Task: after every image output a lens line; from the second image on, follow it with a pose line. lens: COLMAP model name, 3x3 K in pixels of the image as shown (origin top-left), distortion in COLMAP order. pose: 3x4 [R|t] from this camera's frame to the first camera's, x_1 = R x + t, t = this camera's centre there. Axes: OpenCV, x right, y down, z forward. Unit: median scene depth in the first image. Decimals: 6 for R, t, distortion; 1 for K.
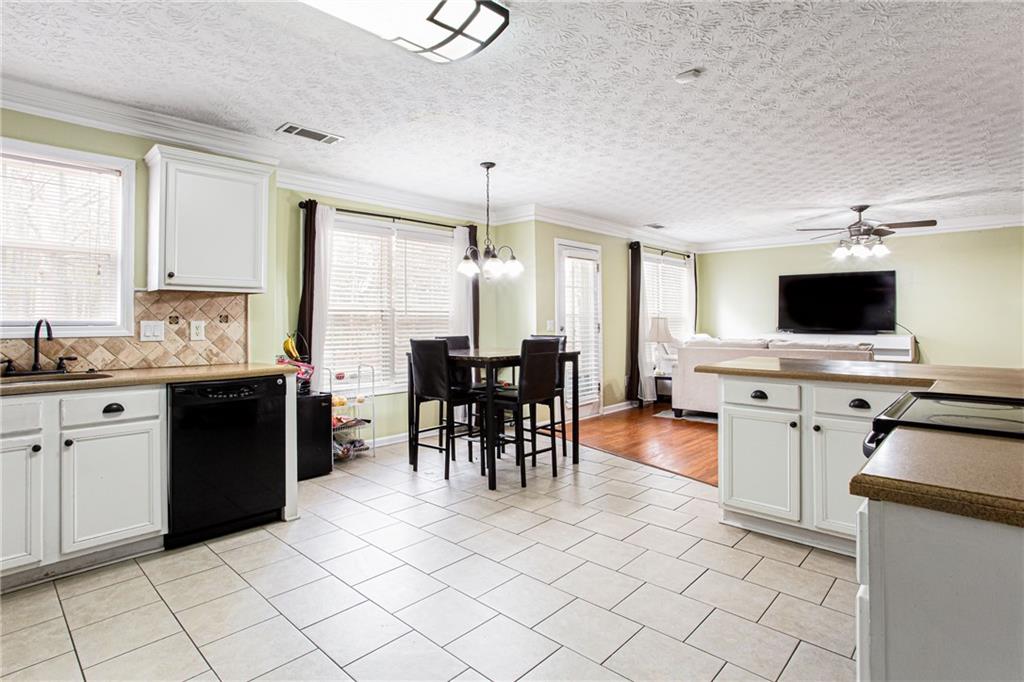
lens RADIAL K [[516.2, 0, 470.1], [0, 516.2, 305.4], [0, 0, 1]] dist [-0.032538, 0.006488]
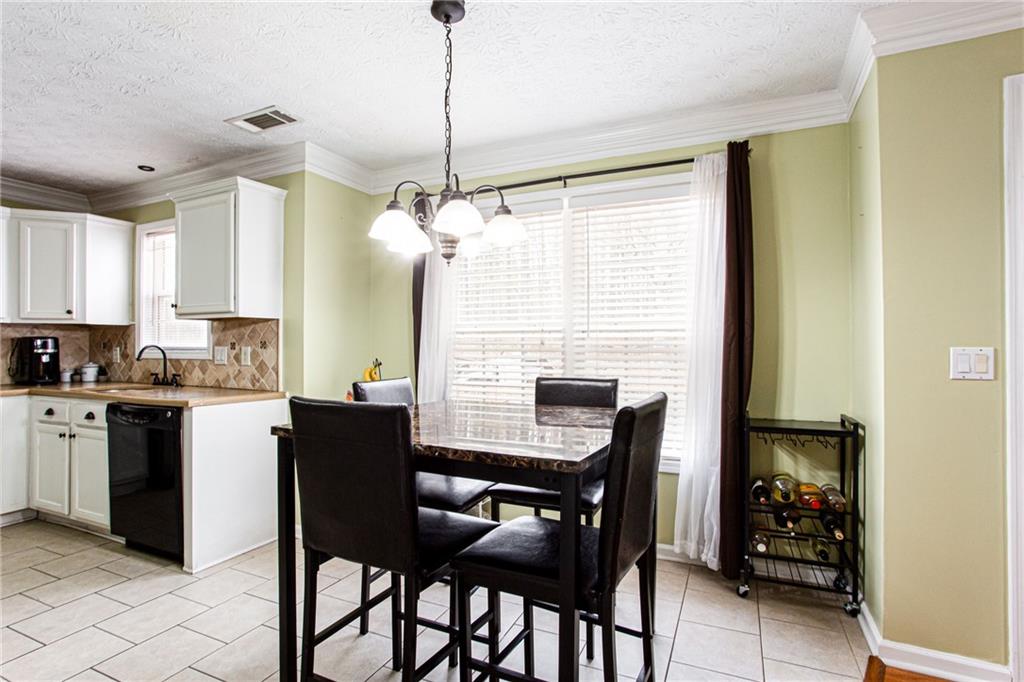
lens RADIAL K [[481.1, 0, 536.0], [0, 481.1, 340.5], [0, 0, 1]] dist [-0.036635, 0.005476]
pose [[0.381912, -0.005194, -0.924184, 0.632403], [0.027398, 0.999608, 0.005704, 0.030228], [0.923792, -0.027500, 0.381905, 1.256423]]
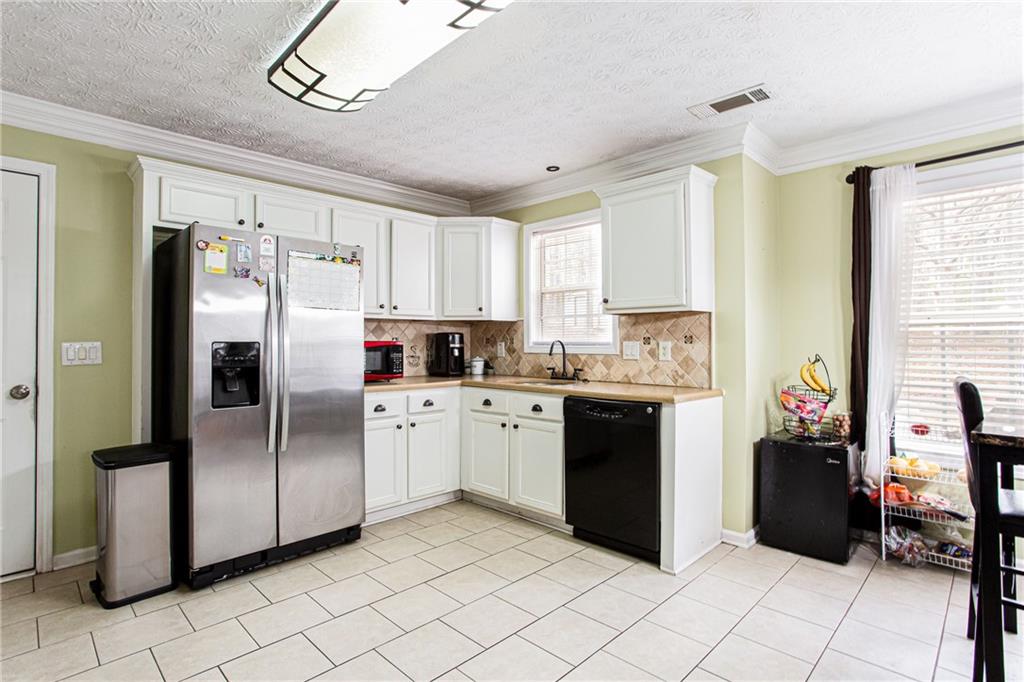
lens RADIAL K [[516.2, 0, 541.2], [0, 516.2, 333.1], [0, 0, 1]] dist [-0.032538, 0.006488]
pose [[0.042959, -0.011613, -0.999009, 0.510083], [0.030483, 0.999482, -0.010308, 0.017668], [0.998612, -0.030010, 0.043291, 0.758793]]
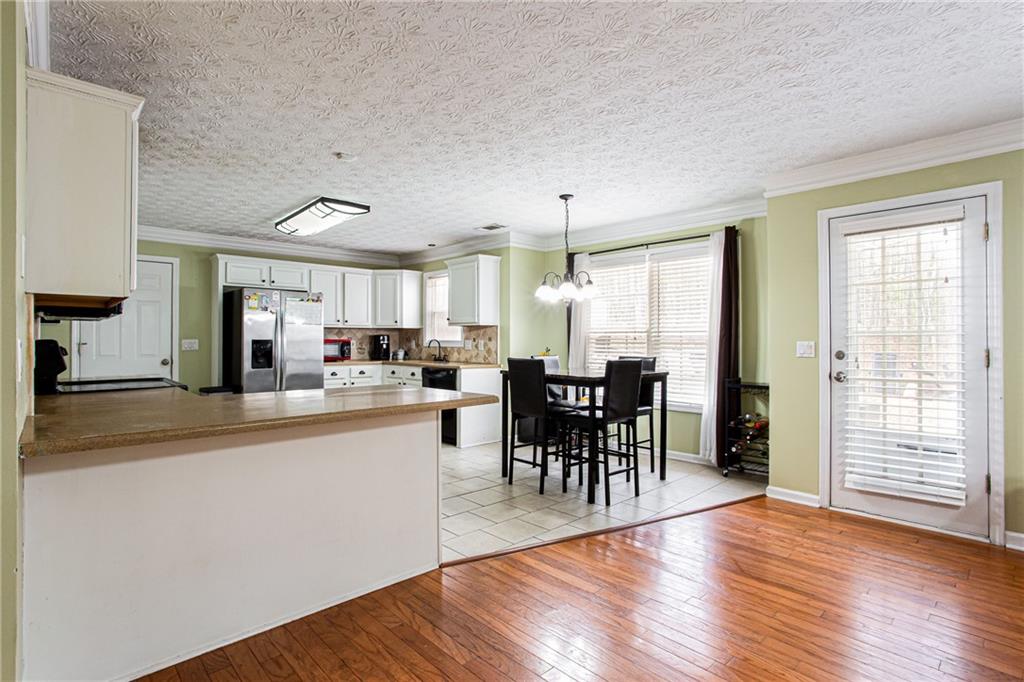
lens RADIAL K [[516.2, 0, 549.7], [0, 516.2, 334.6], [0, 0, 1]] dist [-0.032538, 0.006488]
pose [[0.027234, -0.007670, -0.999600, 1.539199], [0.026761, 0.999618, -0.006941, 0.031210], [0.999271, -0.026561, 0.027428, 1.290553]]
